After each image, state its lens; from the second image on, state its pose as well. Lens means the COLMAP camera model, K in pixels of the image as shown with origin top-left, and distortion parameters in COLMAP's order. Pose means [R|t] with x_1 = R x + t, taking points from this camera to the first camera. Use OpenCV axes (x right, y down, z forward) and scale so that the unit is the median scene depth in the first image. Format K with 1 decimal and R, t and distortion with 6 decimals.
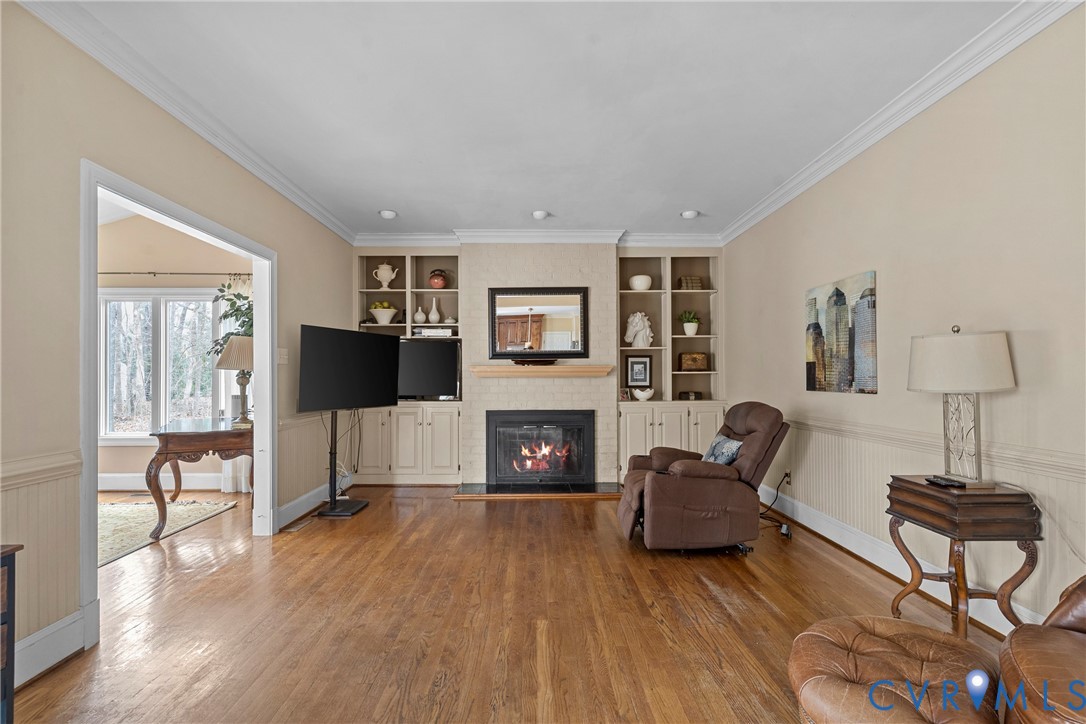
lens RADIAL K [[518.5, 0, 537.6], [0, 518.5, 377.8], [0, 0, 1]] dist [0.004387, -0.000760]
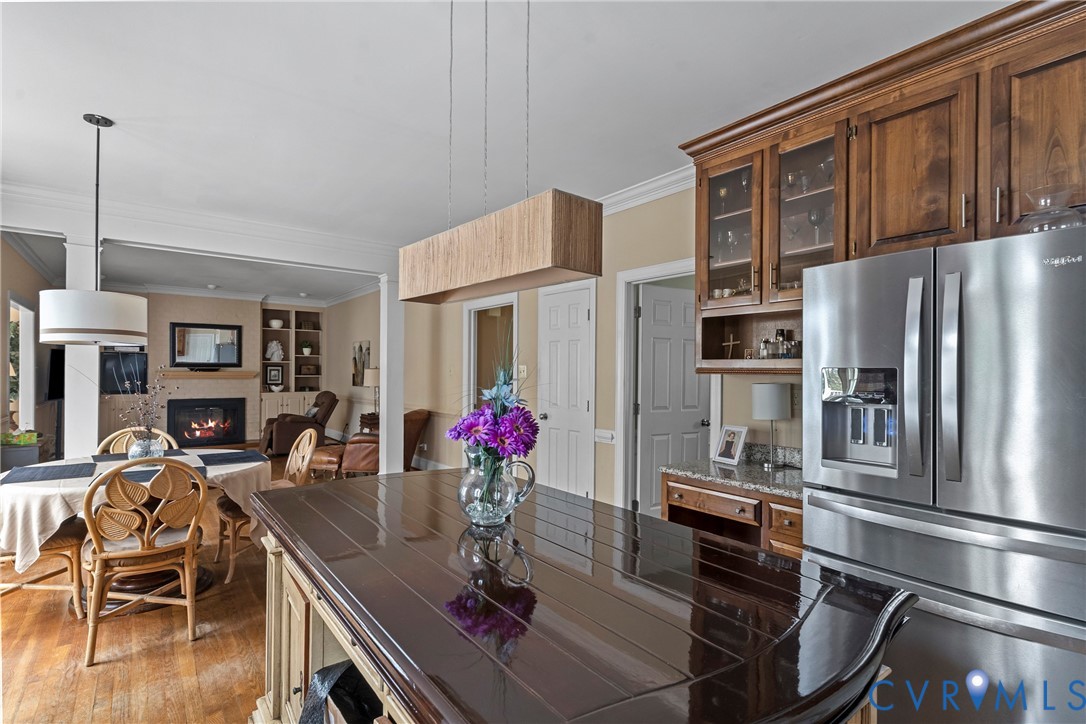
lens RADIAL K [[518.5, 0, 537.6], [0, 518.5, 366.8], [0, 0, 1]] dist [0.004387, -0.000760]
pose [[0.799695, 0.014227, 0.600238, -0.146412], [-0.007478, 0.999878, -0.013736, -0.024036], [-0.600360, 0.006497, 0.799704, -0.939213]]
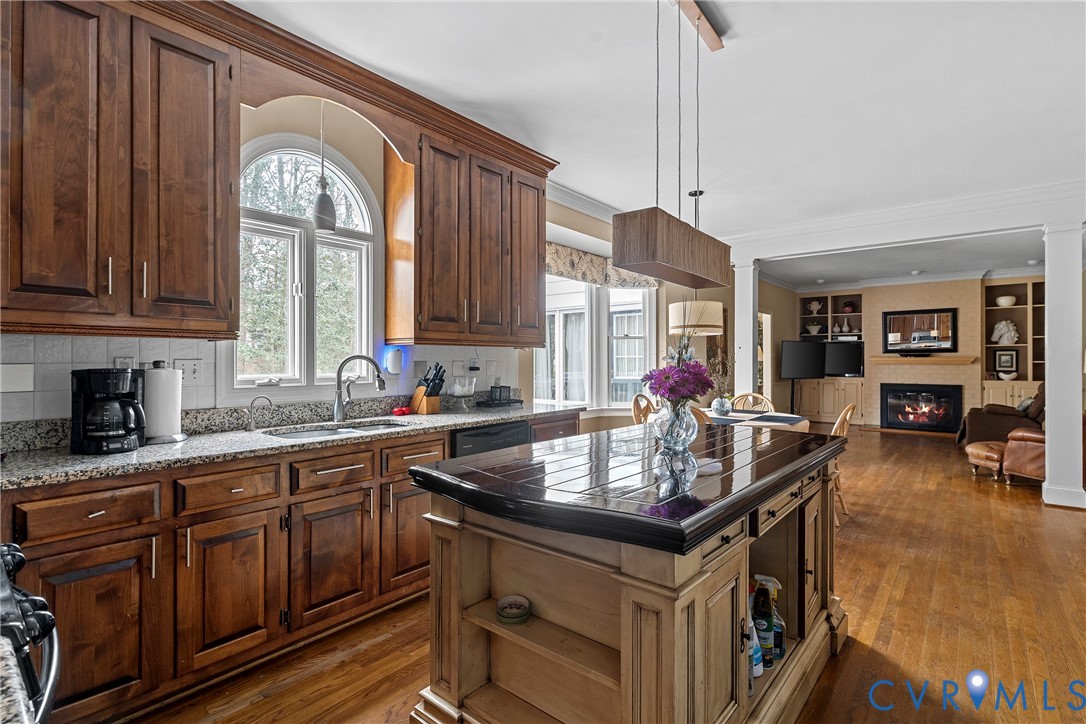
lens RADIAL K [[518.5, 0, 536.9], [0, 518.5, 357.5], [0, 0, 1]] dist [0.004387, -0.000760]
pose [[0.758287, 0.001582, -0.651919, 0.159253], [-0.005364, 0.999978, -0.003813, -0.009404], [0.651899, 0.006388, 0.758279, -1.050101]]
